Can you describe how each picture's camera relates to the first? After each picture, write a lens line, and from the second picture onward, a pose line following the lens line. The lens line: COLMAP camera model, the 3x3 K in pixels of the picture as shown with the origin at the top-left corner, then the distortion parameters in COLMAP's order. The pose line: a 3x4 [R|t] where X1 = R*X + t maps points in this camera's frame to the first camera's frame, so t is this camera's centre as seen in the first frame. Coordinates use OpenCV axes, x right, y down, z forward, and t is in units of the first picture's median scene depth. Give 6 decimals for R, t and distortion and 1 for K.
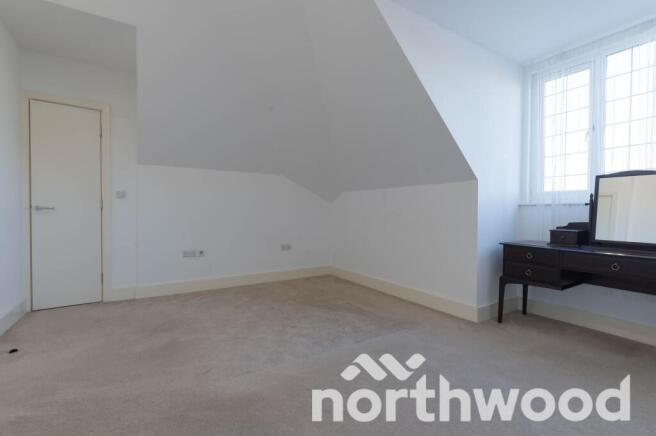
lens RADIAL K [[303.6, 0, 328.0], [0, 303.6, 218.0], [0, 0, 1]] dist [-0.000182, 0.000264]
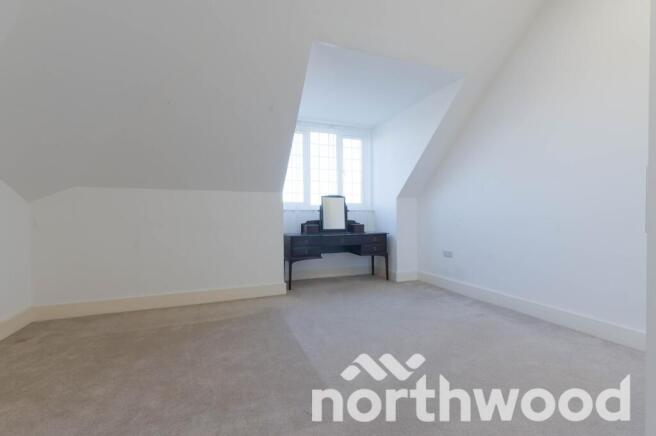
lens RADIAL K [[284.6, 0, 328.0], [0, 284.6, 218.0], [0, 0, 1]] dist [0.001389, -0.000112]
pose [[0.181051, -0.012026, 0.983400, -0.777655], [0.024747, 0.999664, 0.007668, -0.011701], [-0.983162, 0.022948, 0.181288, 0.578863]]
